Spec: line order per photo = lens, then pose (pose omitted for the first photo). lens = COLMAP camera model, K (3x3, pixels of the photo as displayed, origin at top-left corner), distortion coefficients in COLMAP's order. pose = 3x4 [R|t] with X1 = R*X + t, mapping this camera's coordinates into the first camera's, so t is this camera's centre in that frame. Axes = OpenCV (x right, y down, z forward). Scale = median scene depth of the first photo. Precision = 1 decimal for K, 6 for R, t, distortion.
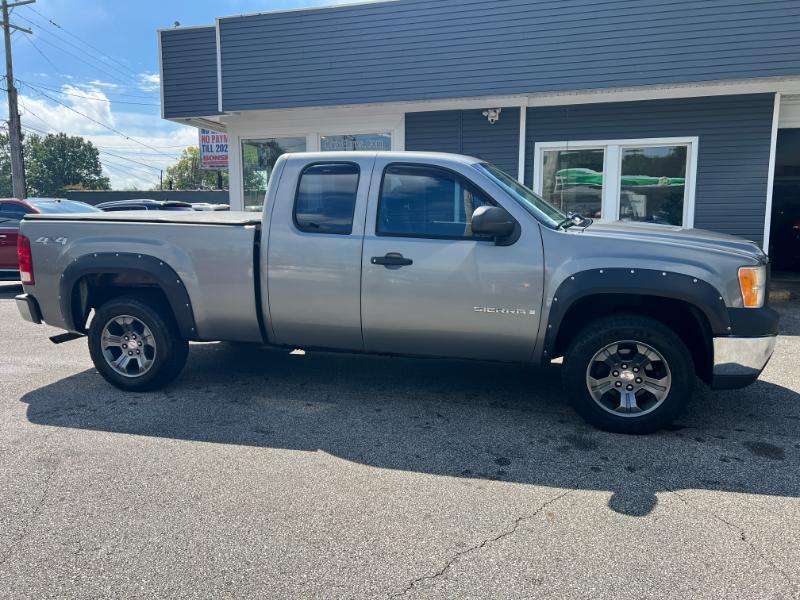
lens RADIAL K [[606.9, 0, 395.2], [0, 606.9, 298.6], [0, 0, 1]] dist [0.046770, -0.055174]
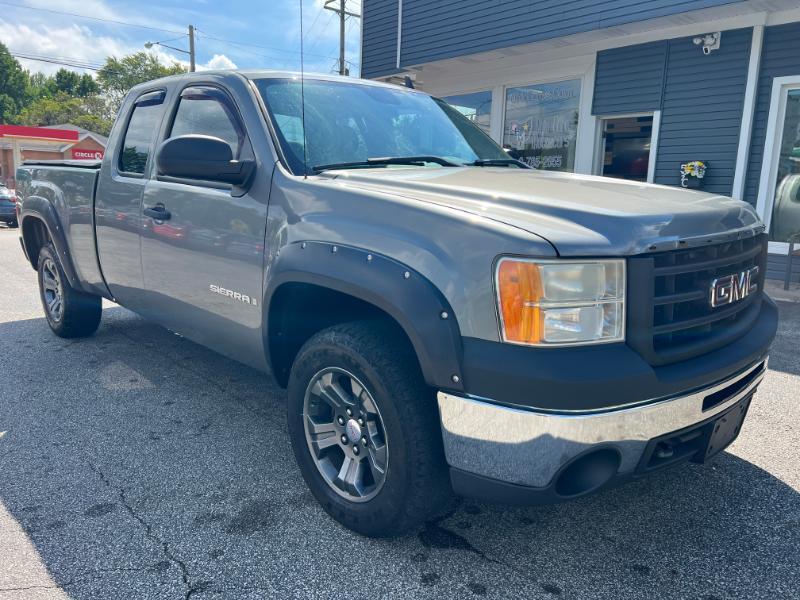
lens RADIAL K [[606.9, 0, 400.4], [0, 606.9, 301.4], [0, 0, 1]] dist [0.046770, -0.055174]
pose [[0.850880, 0.120451, -0.511365, 0.612560], [-0.098019, 0.992668, 0.070723, -0.034517], [0.516135, -0.010053, 0.856448, 0.462671]]
